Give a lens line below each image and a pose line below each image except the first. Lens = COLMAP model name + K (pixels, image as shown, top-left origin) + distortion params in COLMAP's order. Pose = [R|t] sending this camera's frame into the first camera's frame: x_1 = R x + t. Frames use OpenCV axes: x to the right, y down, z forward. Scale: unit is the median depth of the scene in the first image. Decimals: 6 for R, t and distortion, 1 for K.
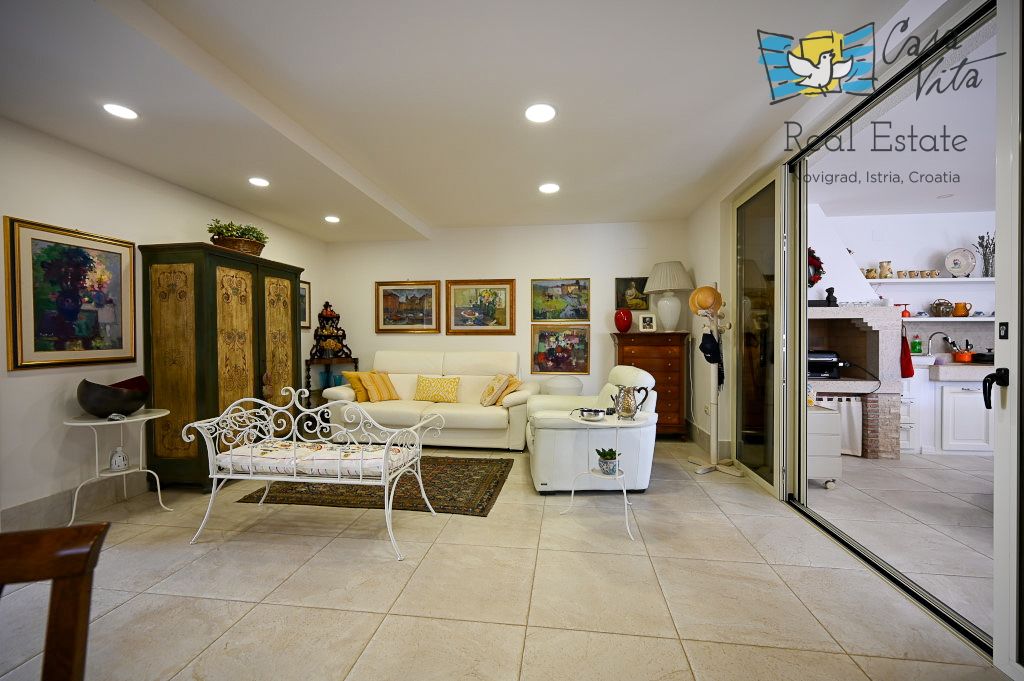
lens RADIAL K [[400.3, 0, 527.1], [0, 400.3, 343.5], [0, 0, 1]] dist [-0.005941, 0.000963]
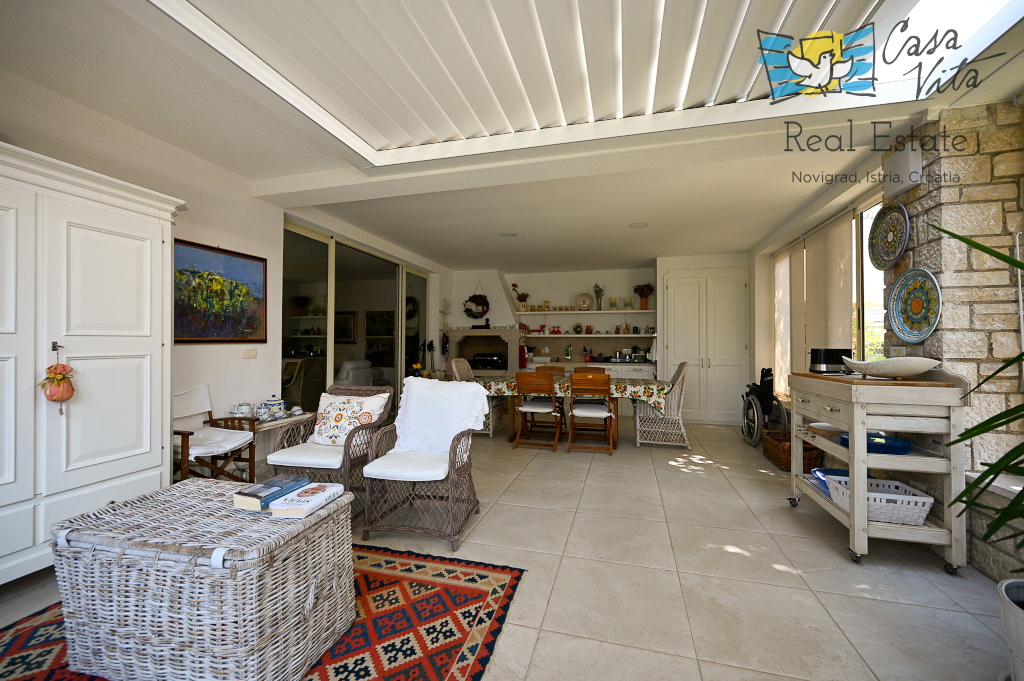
lens RADIAL K [[400.3, 0, 522.3], [0, 400.3, 335.3], [0, 0, 1]] dist [-0.005941, 0.000963]
pose [[0.991149, 0.001142, -0.132751, 1.239798], [-0.007516, 0.998842, -0.047519, 0.022788], [0.132543, 0.048096, 0.990010, -0.821827]]
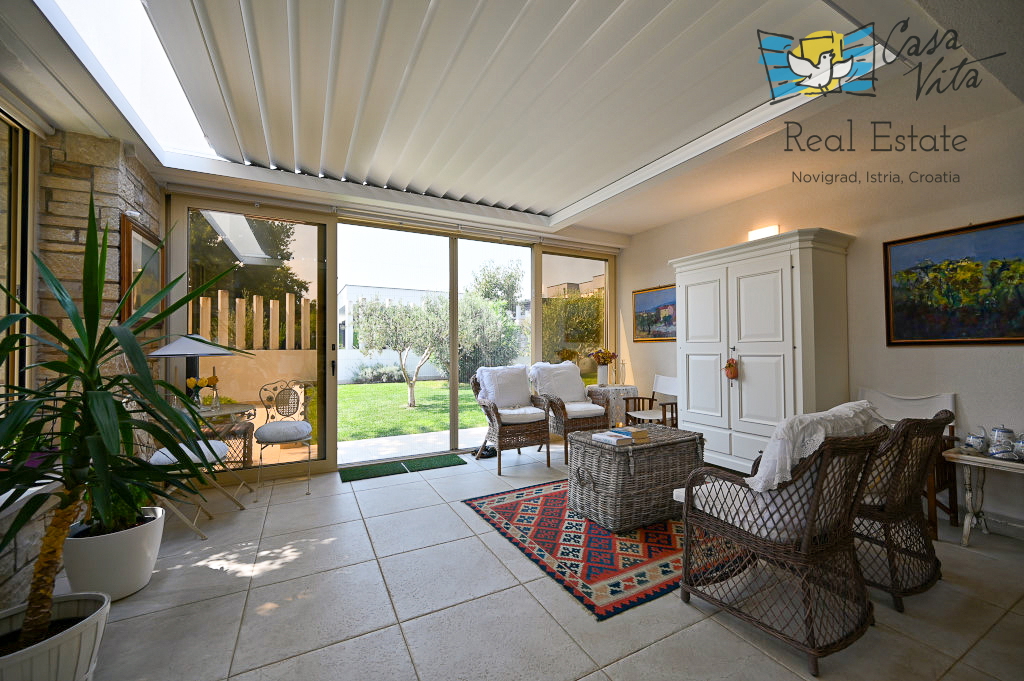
lens RADIAL K [[400.3, 0, 513.6], [0, 400.3, 341.5], [0, 0, 1]] dist [-0.005941, 0.000963]
pose [[-0.823547, -0.001279, -0.567247, 1.515814], [-0.006568, 0.999952, 0.007282, -0.002158], [0.567210, 0.009722, -0.823516, 0.069826]]
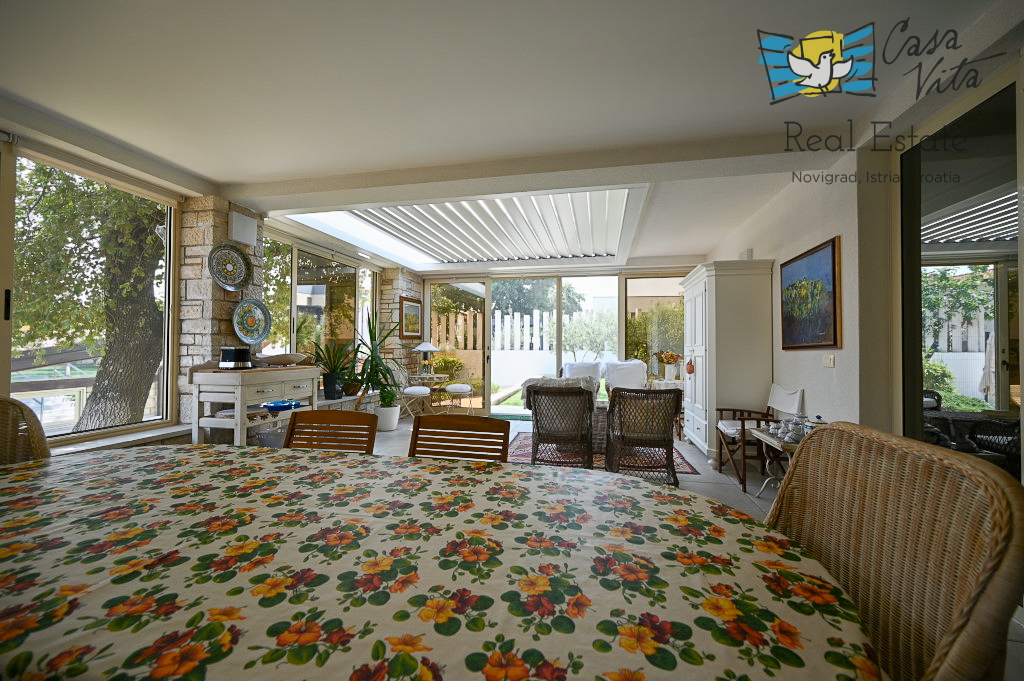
lens RADIAL K [[400.3, 0, 511.3], [0, 400.3, 344.6], [0, 0, 1]] dist [-0.005941, 0.000963]
pose [[-0.995465, -0.003825, 0.095053, 1.017255], [-0.002890, 0.999946, 0.009973, -0.013532], [-0.095086, 0.009653, -0.995422, 0.854229]]
